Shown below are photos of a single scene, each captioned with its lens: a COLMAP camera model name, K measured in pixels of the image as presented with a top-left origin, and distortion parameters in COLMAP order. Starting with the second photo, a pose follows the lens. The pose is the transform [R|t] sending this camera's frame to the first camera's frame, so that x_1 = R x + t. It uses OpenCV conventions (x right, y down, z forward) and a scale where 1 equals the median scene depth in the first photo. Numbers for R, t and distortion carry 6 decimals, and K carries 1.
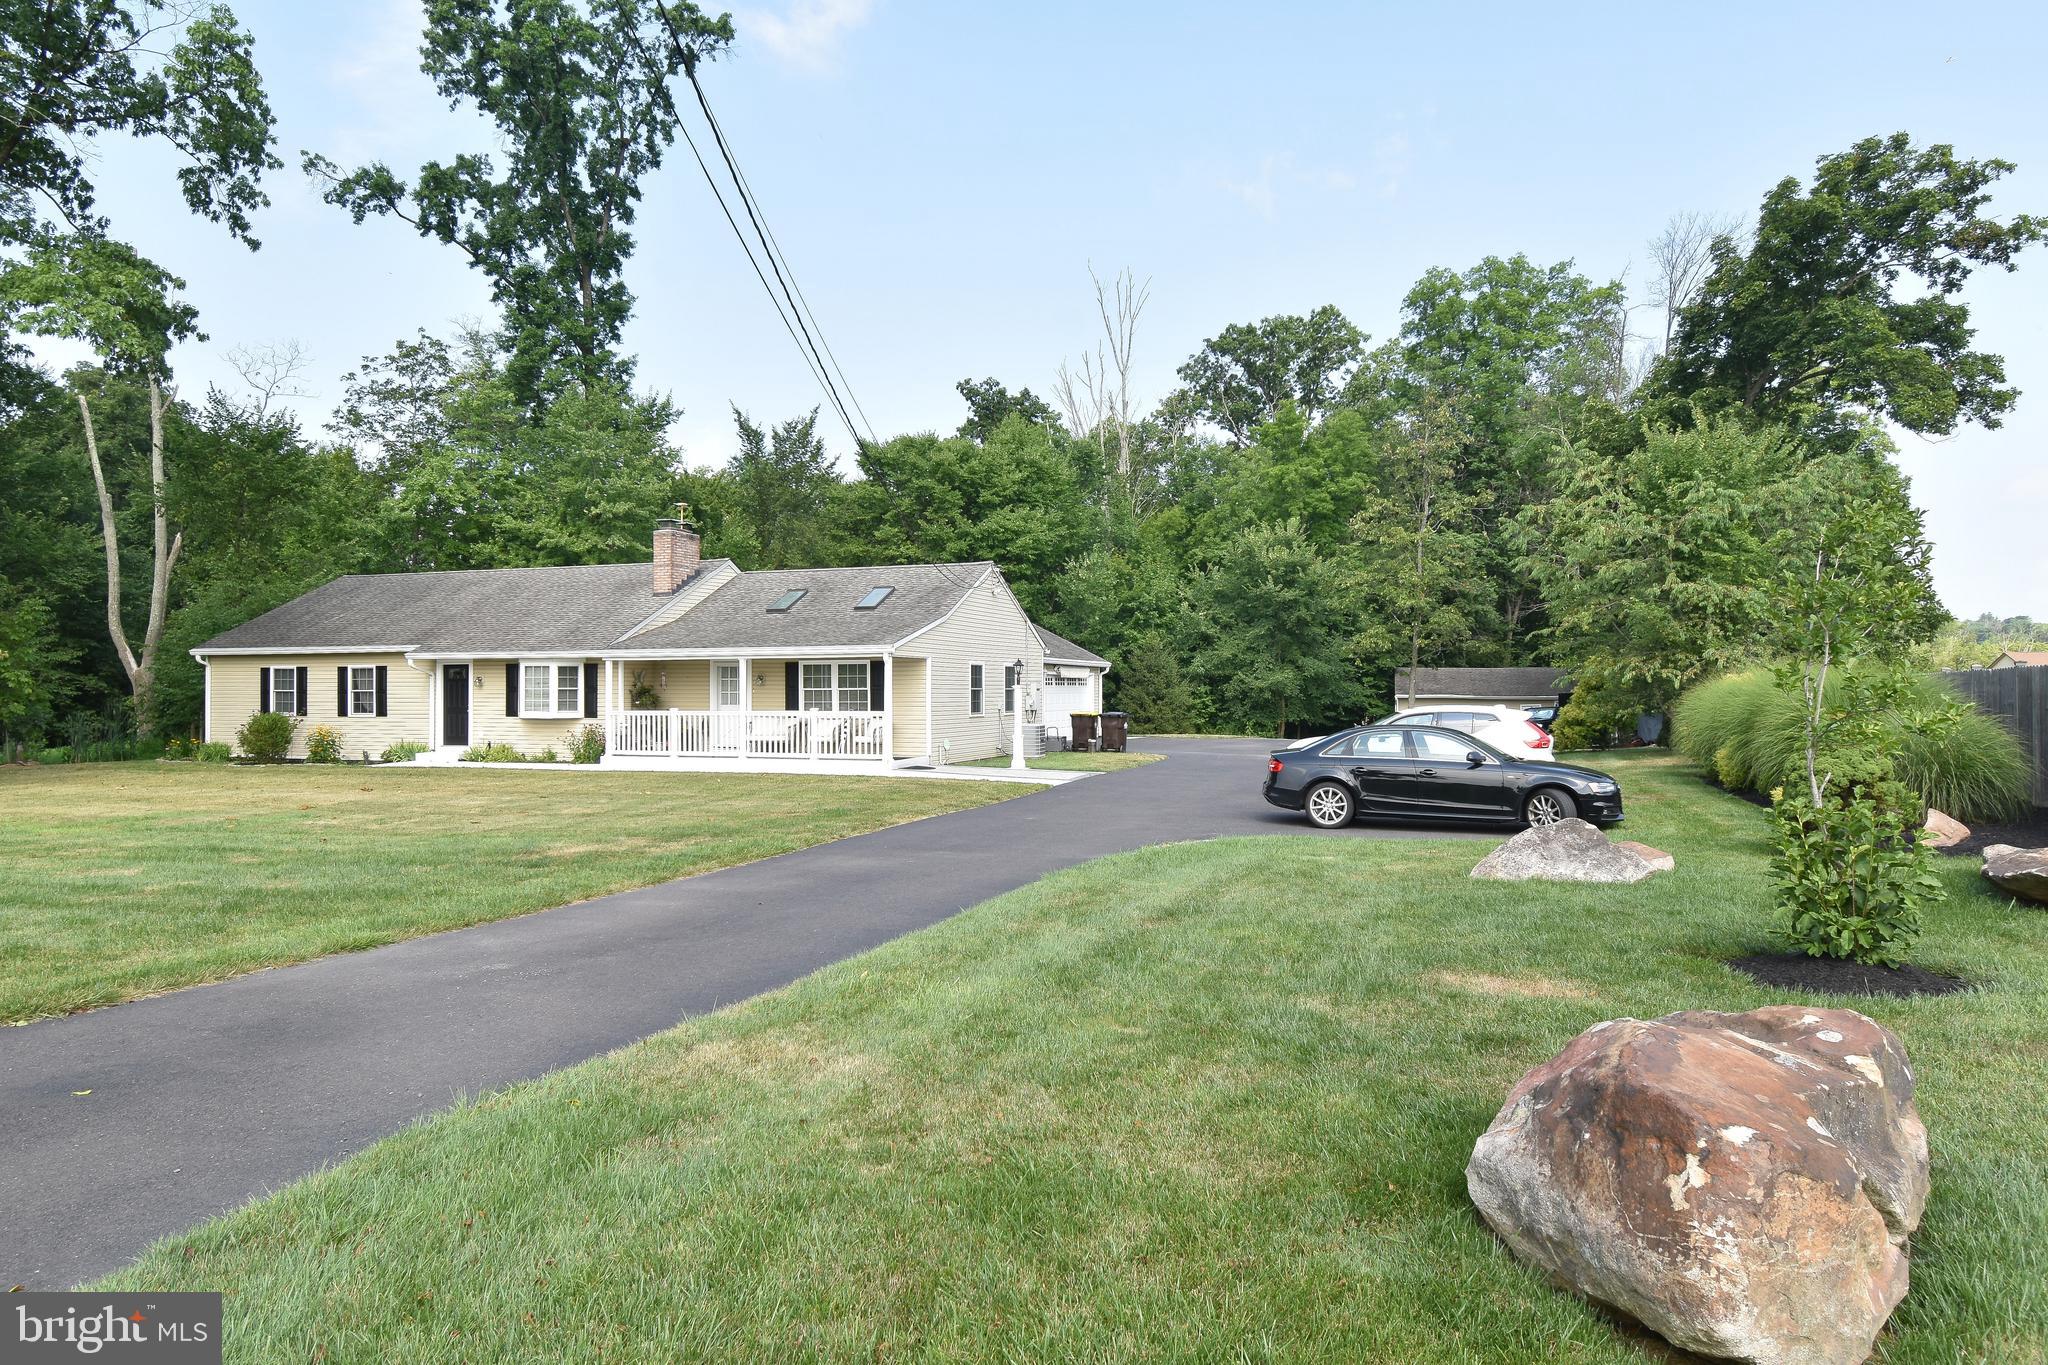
lens RADIAL K [[1230.0, 0, 1025.2], [0, 1230.0, 677.6], [0, 0, 1]] dist [-0.023680, 0.000787]
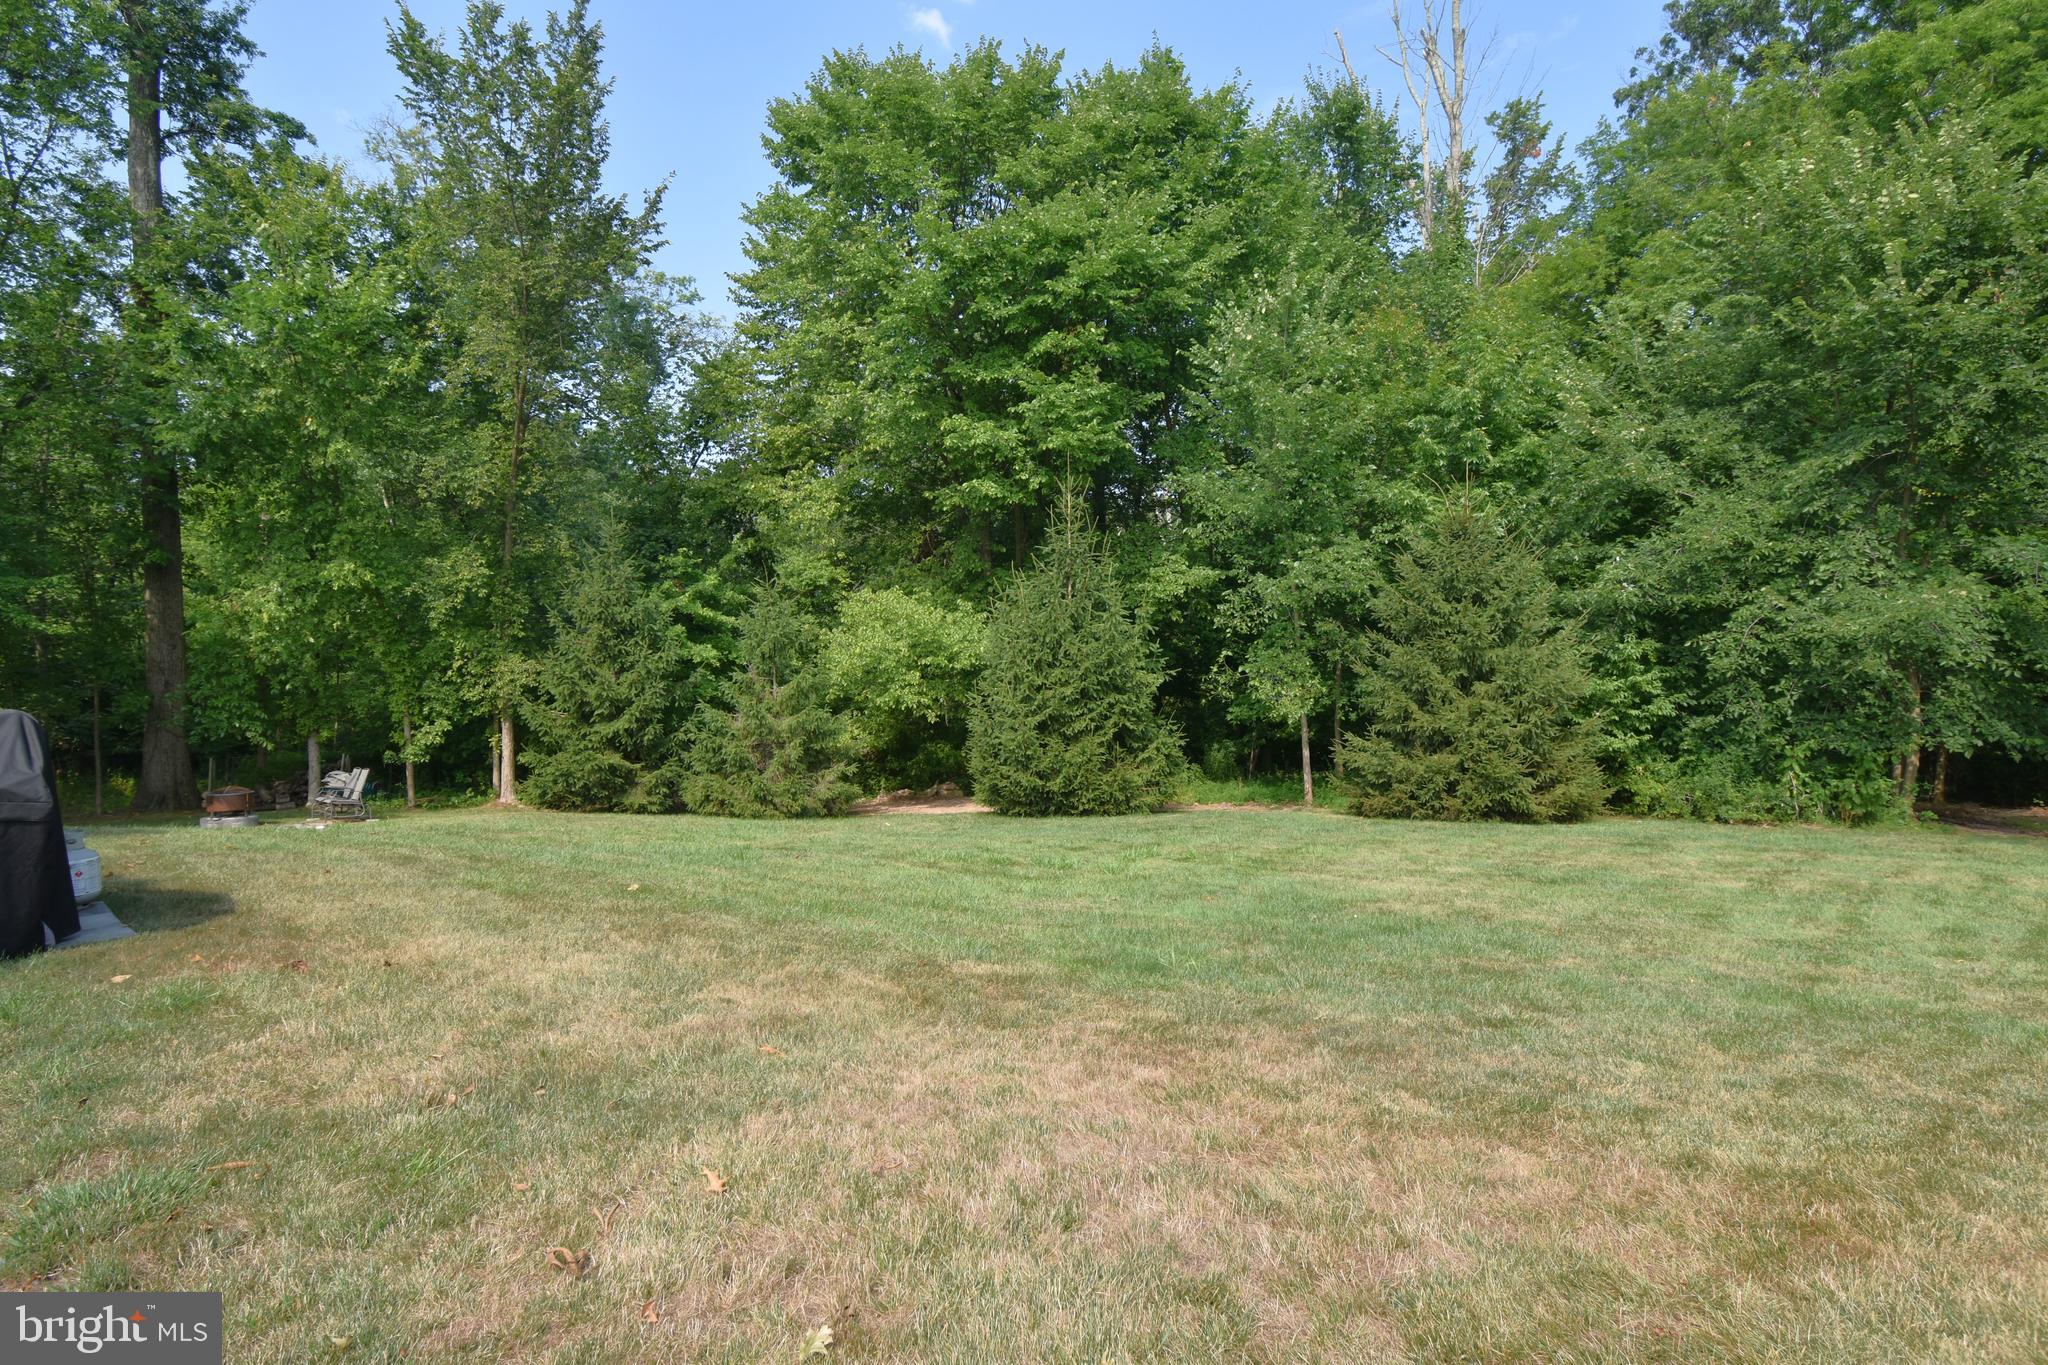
lens RADIAL K [[1103.0, 0, 1021.4], [0, 1103.0, 678.9], [0, 0, 1]] dist [0.000112, 0.000392]
pose [[0.926633, -0.001481, -0.375964, 0.102919], [0.008215, 0.999833, 0.016310, 0.011432], [0.375877, -0.018202, 0.926491, 0.655603]]
